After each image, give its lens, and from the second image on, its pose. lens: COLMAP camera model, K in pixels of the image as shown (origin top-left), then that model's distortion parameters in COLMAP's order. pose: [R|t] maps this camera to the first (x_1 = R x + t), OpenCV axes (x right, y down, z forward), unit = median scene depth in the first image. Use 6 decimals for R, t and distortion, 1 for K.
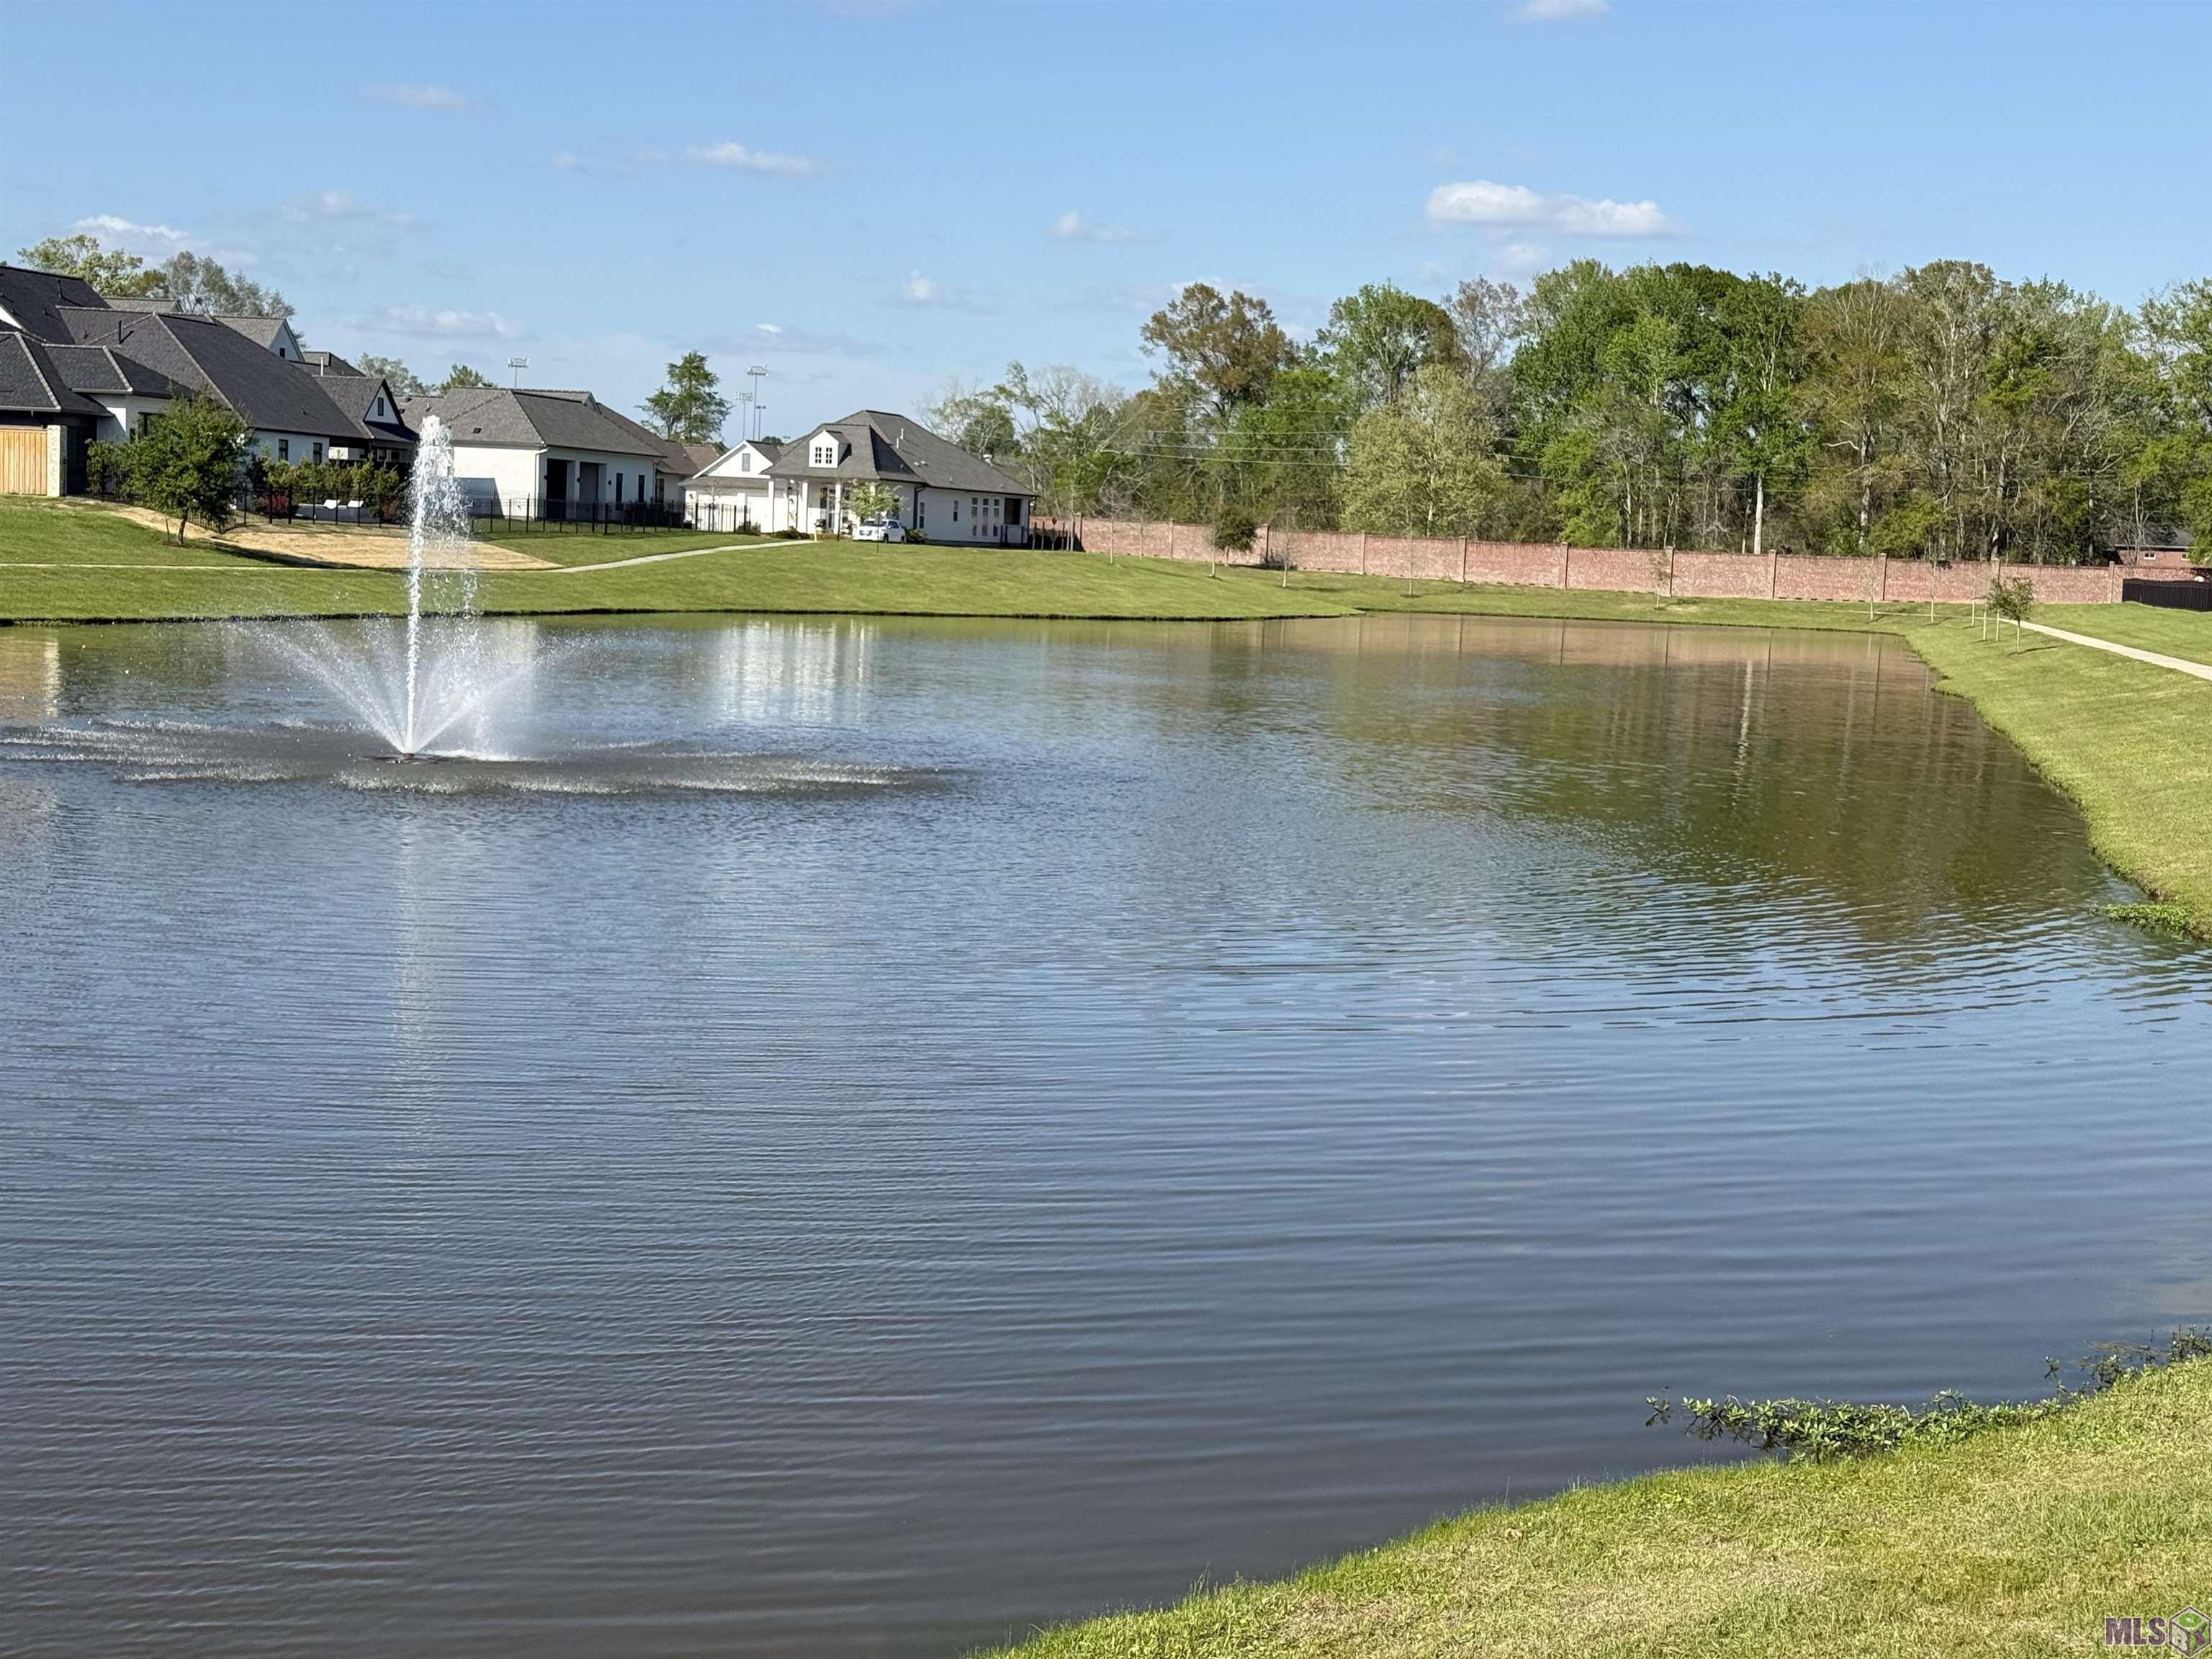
lens RADIAL K [[3038.6, 0, 1113.6], [0, 3038.6, 829.7], [0, 0, 1]] dist [0.022812, 0.000000]
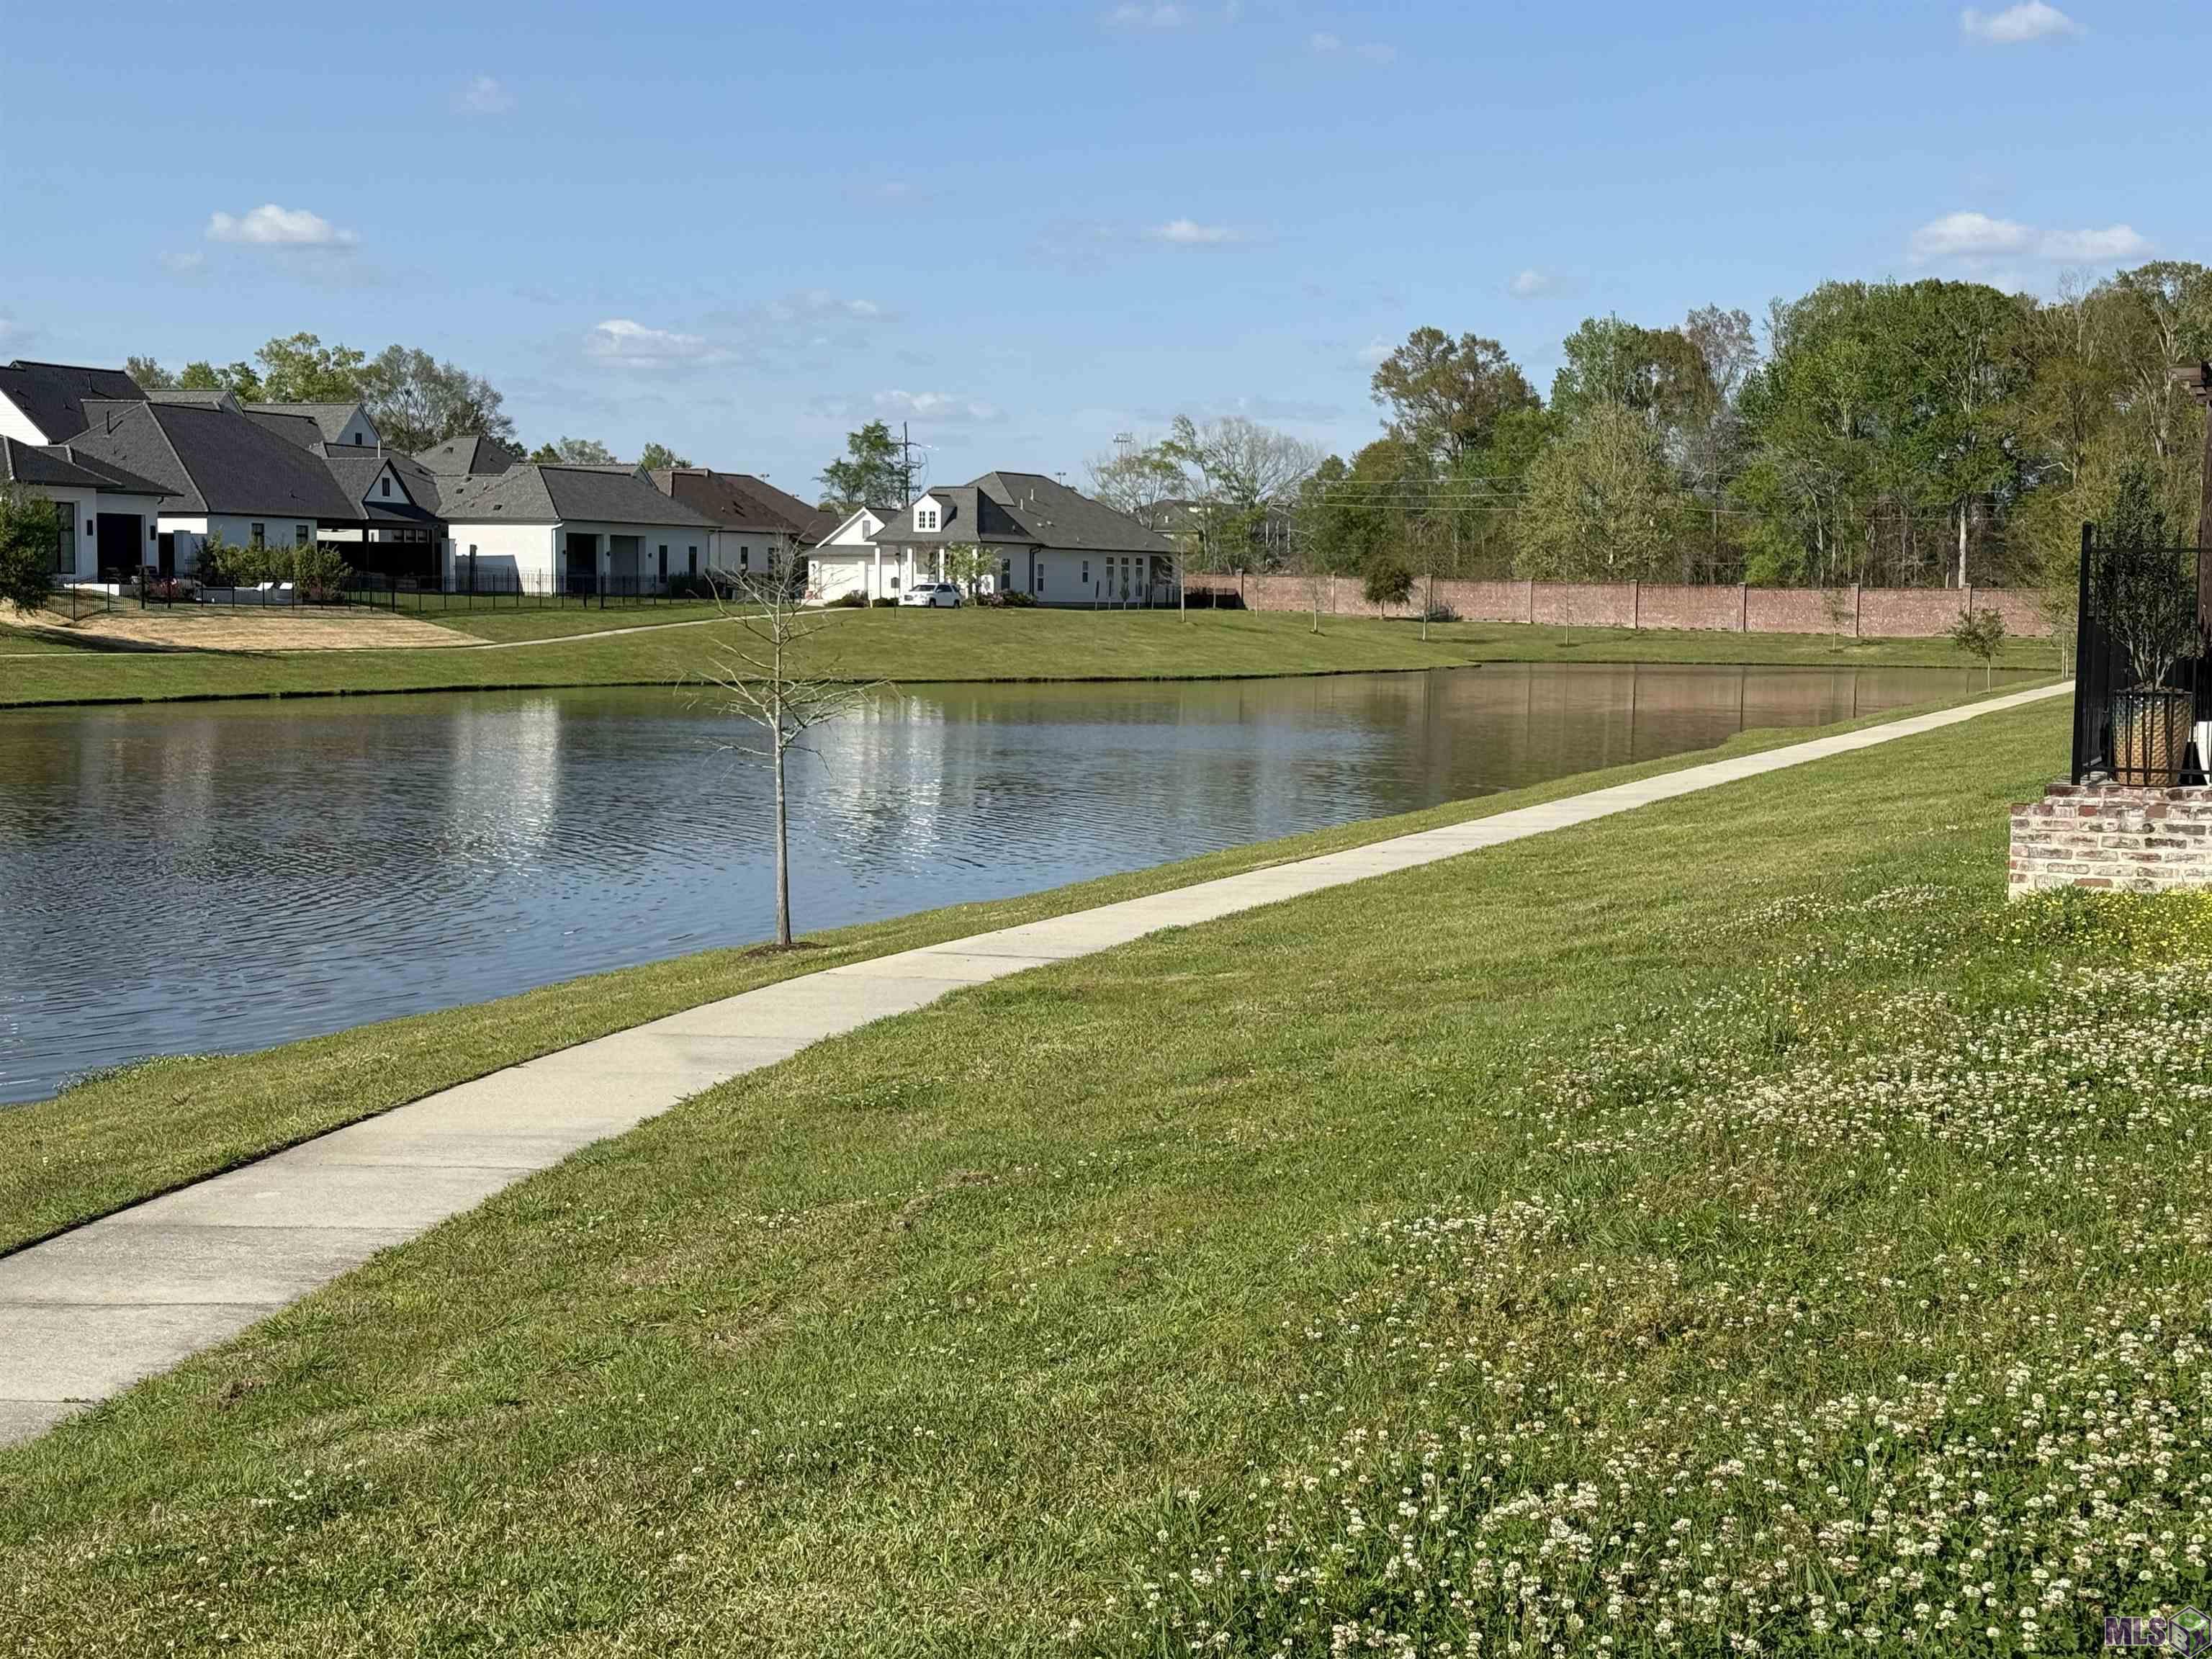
lens RADIAL K [[3038.6, 0, 1100.7], [0, 3038.6, 830.6], [0, 0, 1]] dist [0.022812, 0.000000]
pose [[0.986264, -0.021082, -0.163828, 0.105025], [0.017629, 0.999591, -0.022502, -0.001248], [0.164236, 0.019305, 0.986232, 0.051418]]
